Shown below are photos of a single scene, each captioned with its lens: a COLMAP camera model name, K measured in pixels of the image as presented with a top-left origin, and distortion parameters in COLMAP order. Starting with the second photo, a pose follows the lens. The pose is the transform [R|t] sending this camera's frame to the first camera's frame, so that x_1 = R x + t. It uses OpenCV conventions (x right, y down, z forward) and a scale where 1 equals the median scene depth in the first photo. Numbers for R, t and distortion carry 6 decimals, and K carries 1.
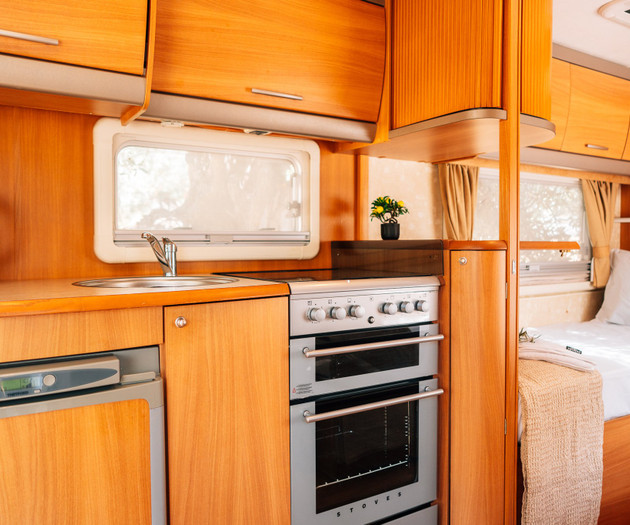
lens RADIAL K [[523.5, 0, 315.0], [0, 523.5, 262.5], [0, 0, 1]] dist [-0.075238, -0.000370]
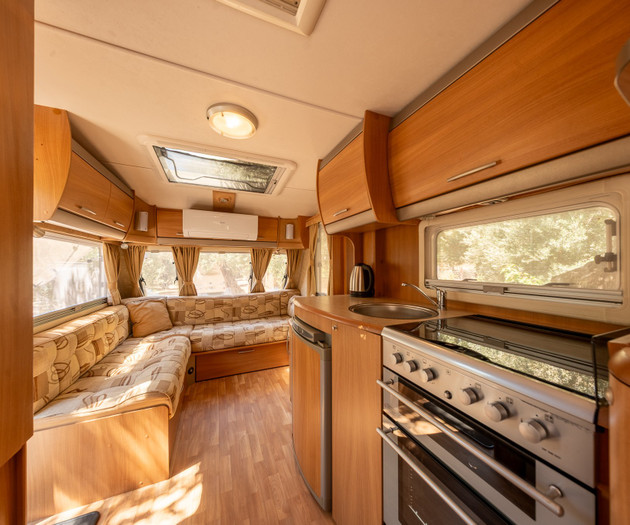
lens RADIAL K [[231.5, 0, 315.0], [0, 231.5, 262.5], [0, 0, 1]] dist [-0.001081, -0.000263]
pose [[-0.146879, -0.011854, -0.989083, 0.523771], [-0.029992, 0.999522, -0.007525, -0.110191], [0.988700, 0.028560, -0.147164, 0.770778]]
